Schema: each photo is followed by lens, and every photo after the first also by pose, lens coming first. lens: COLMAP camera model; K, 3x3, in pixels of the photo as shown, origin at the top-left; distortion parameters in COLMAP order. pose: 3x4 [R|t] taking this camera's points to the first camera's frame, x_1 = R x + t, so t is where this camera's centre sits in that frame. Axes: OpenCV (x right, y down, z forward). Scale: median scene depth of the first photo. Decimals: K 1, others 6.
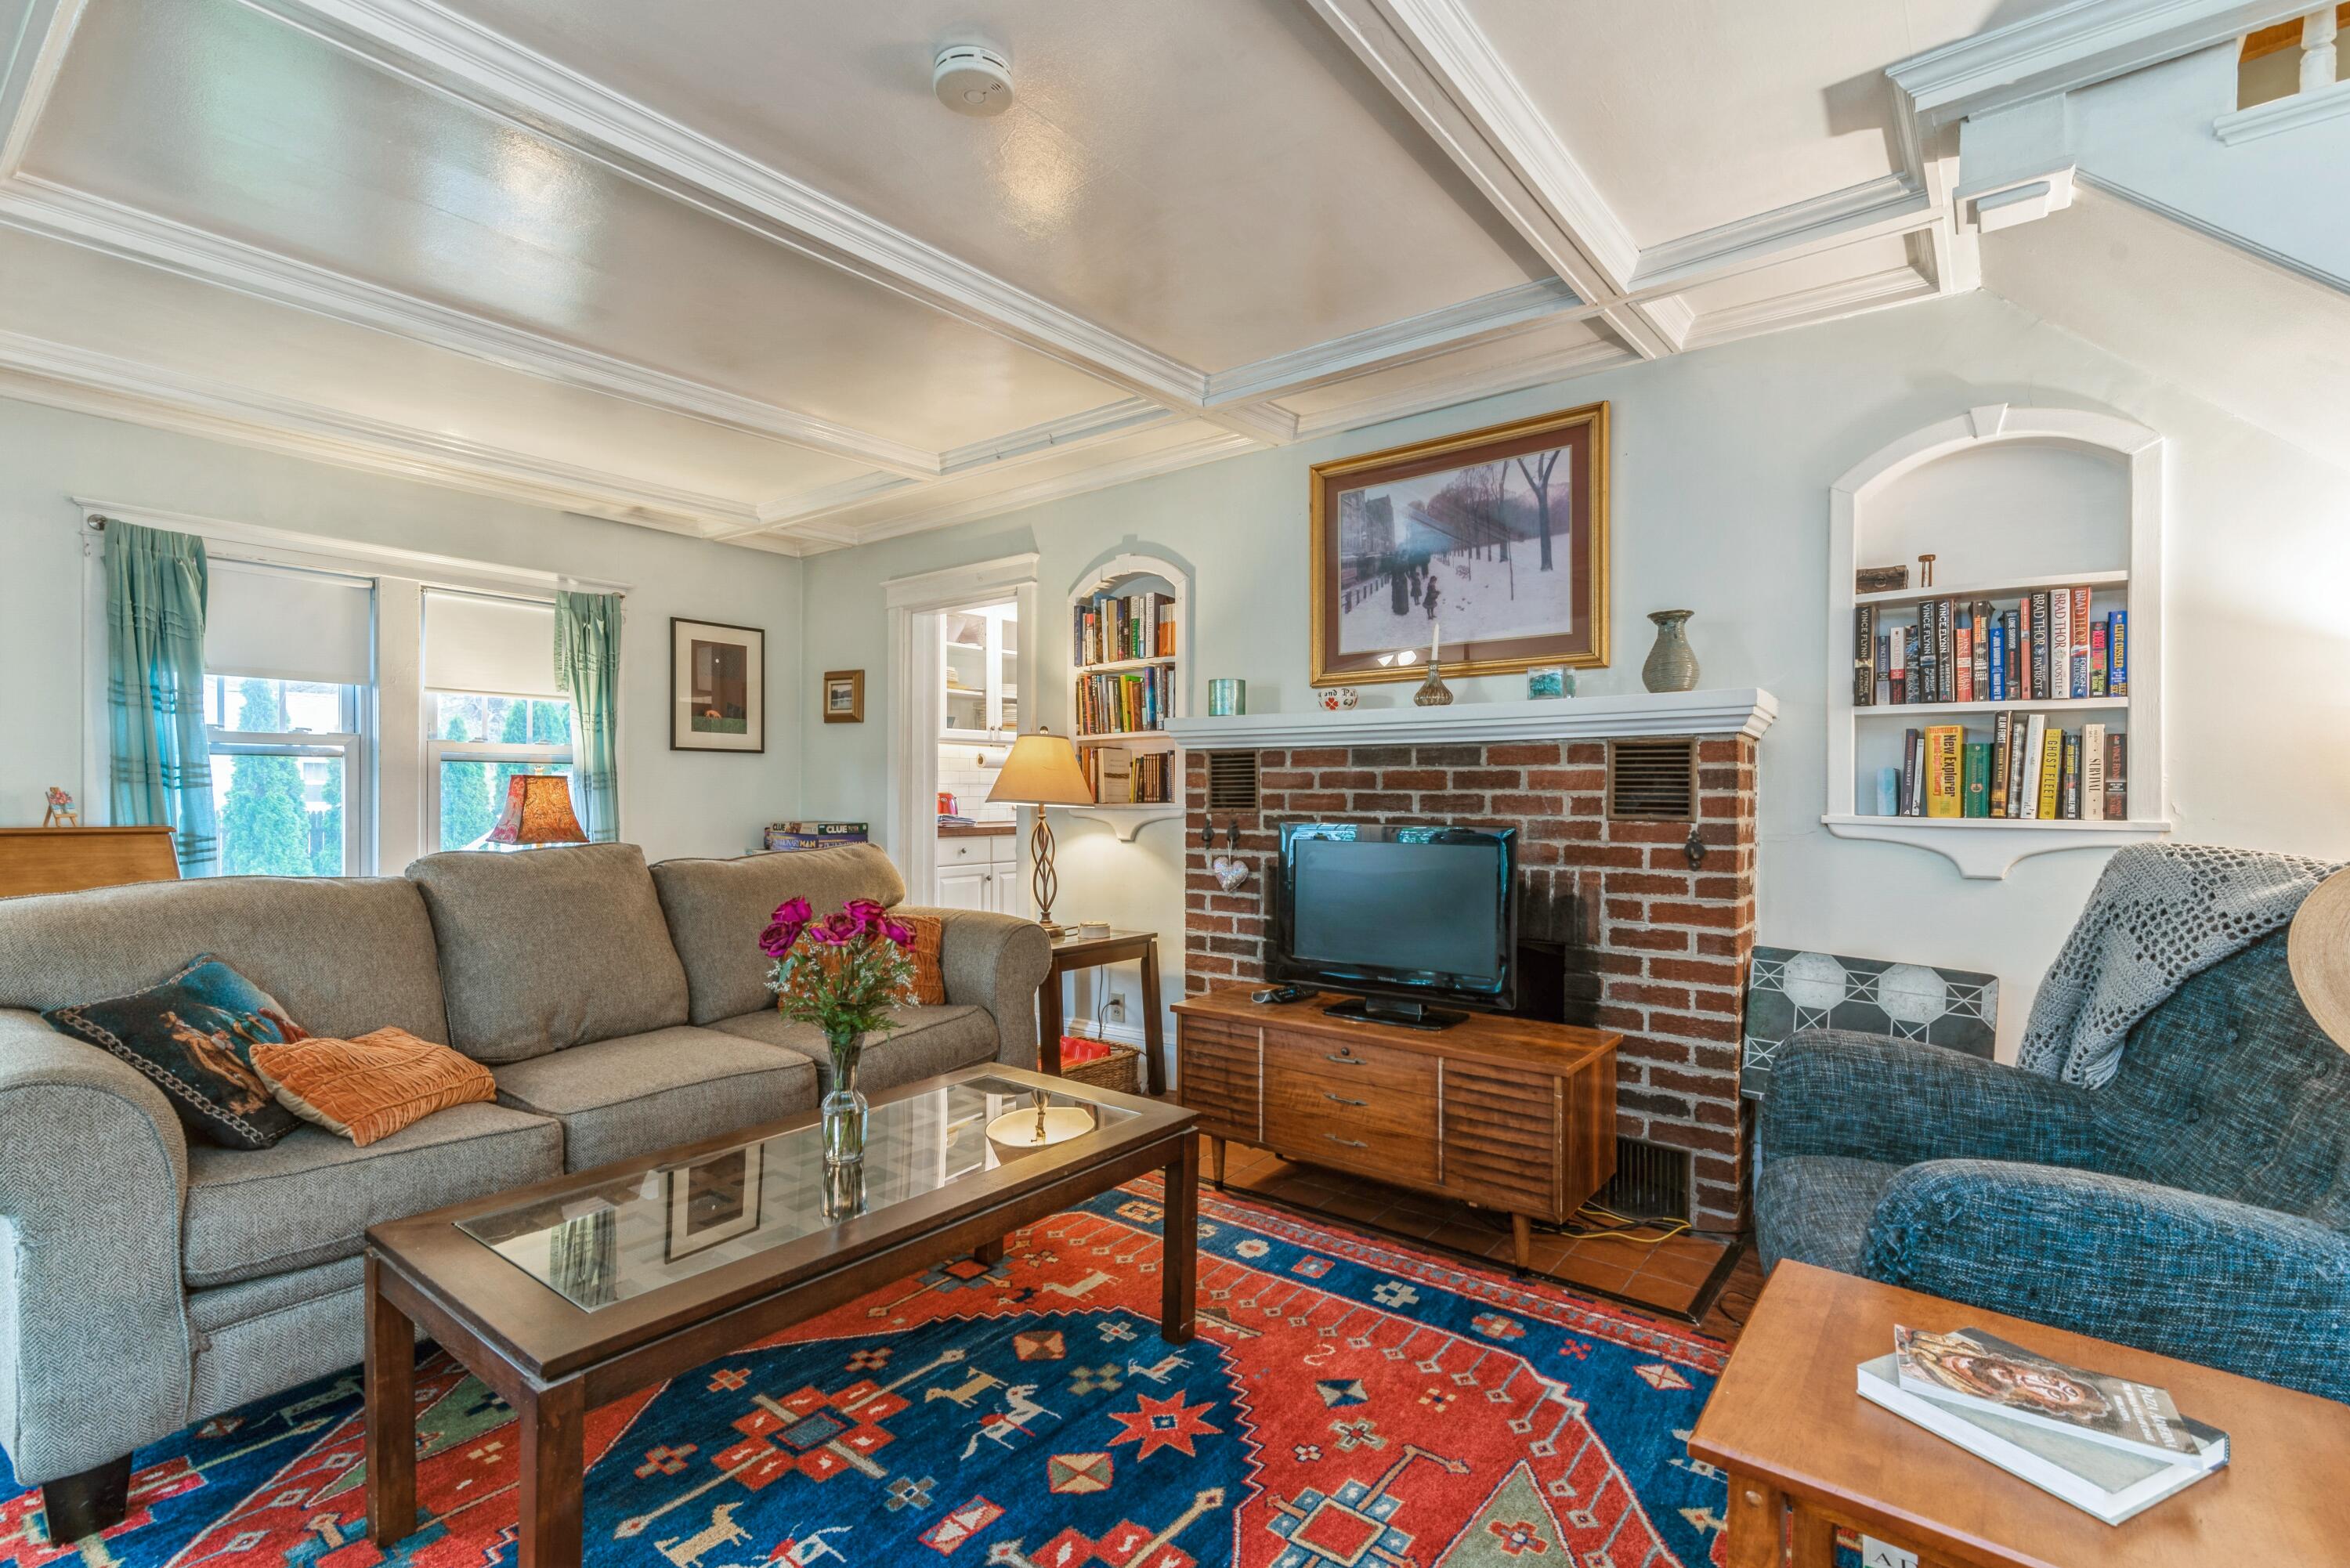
lens RADIAL K [[1065.2, 0, 1160.9], [0, 1065.2, 798.3], [0, 0, 1]] dist [0.022768, -0.002886]
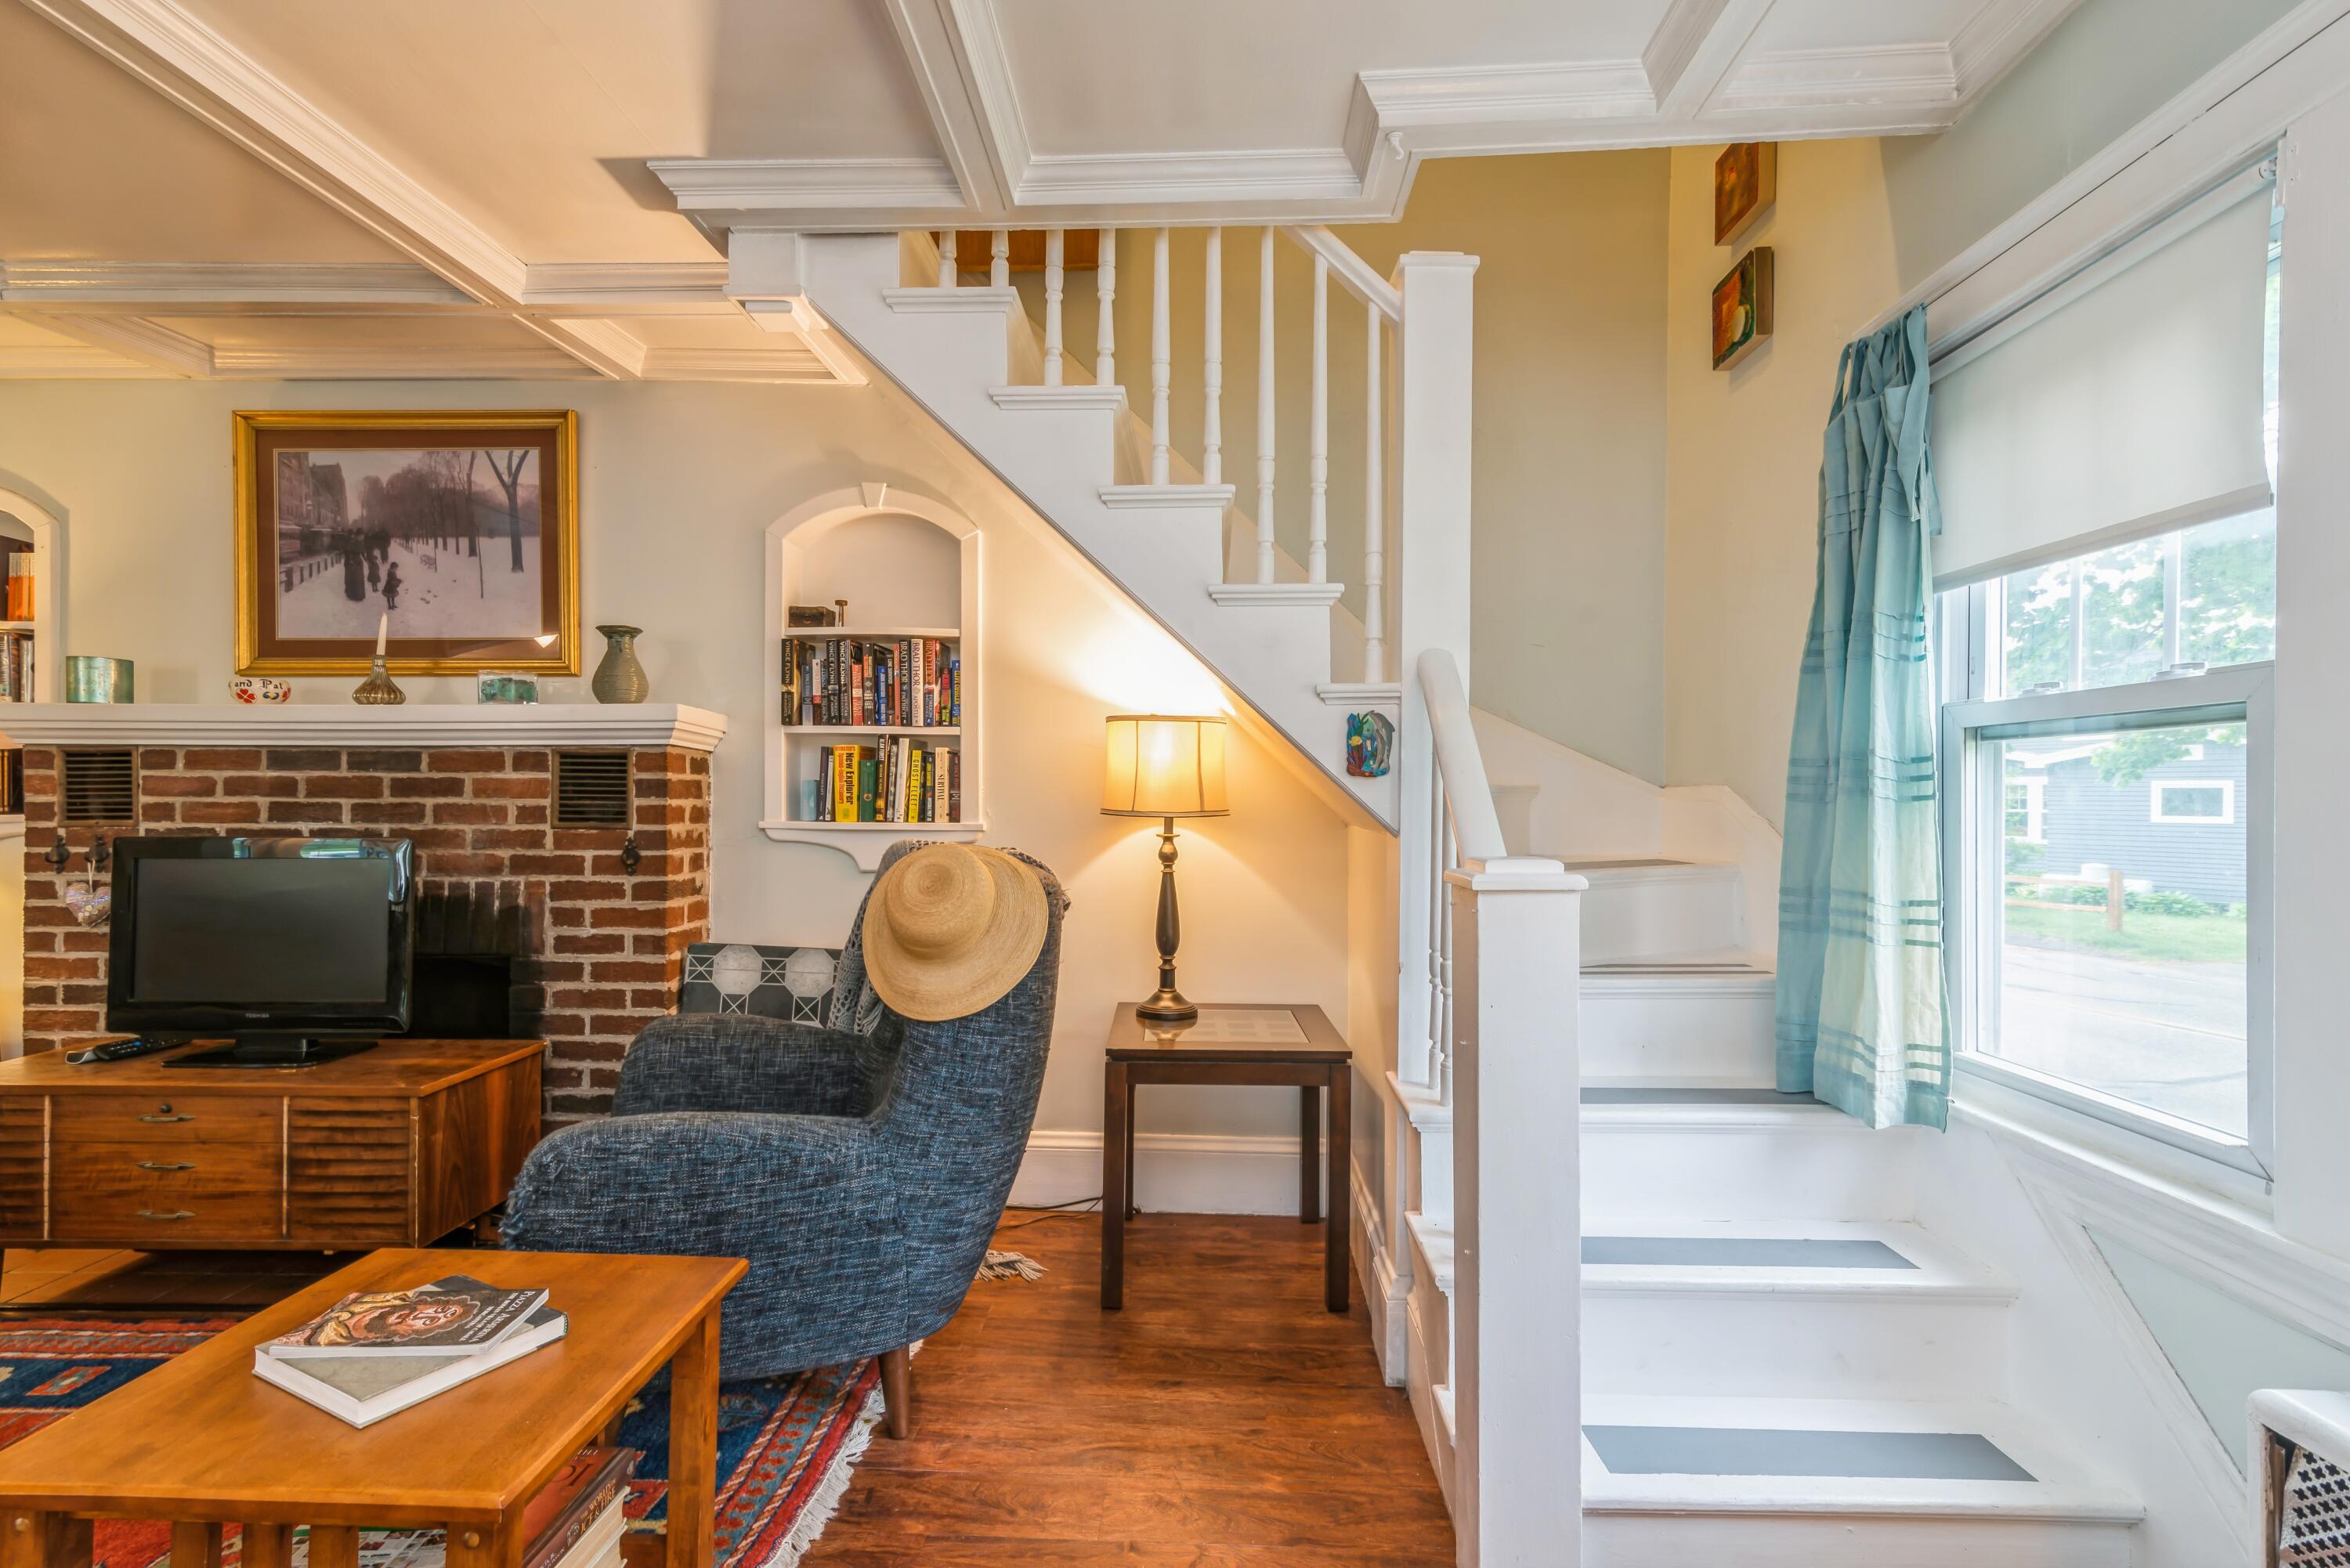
lens RADIAL K [[1065.2, 0, 1168.7], [0, 1065.2, 803.8], [0, 0, 1]] dist [0.022768, -0.002886]
pose [[0.810080, -0.001909, 0.586316, 0.311664], [0.002912, 0.999995, -0.000768, -0.000299], [-0.586312, 0.002329, 0.810082, -0.157856]]
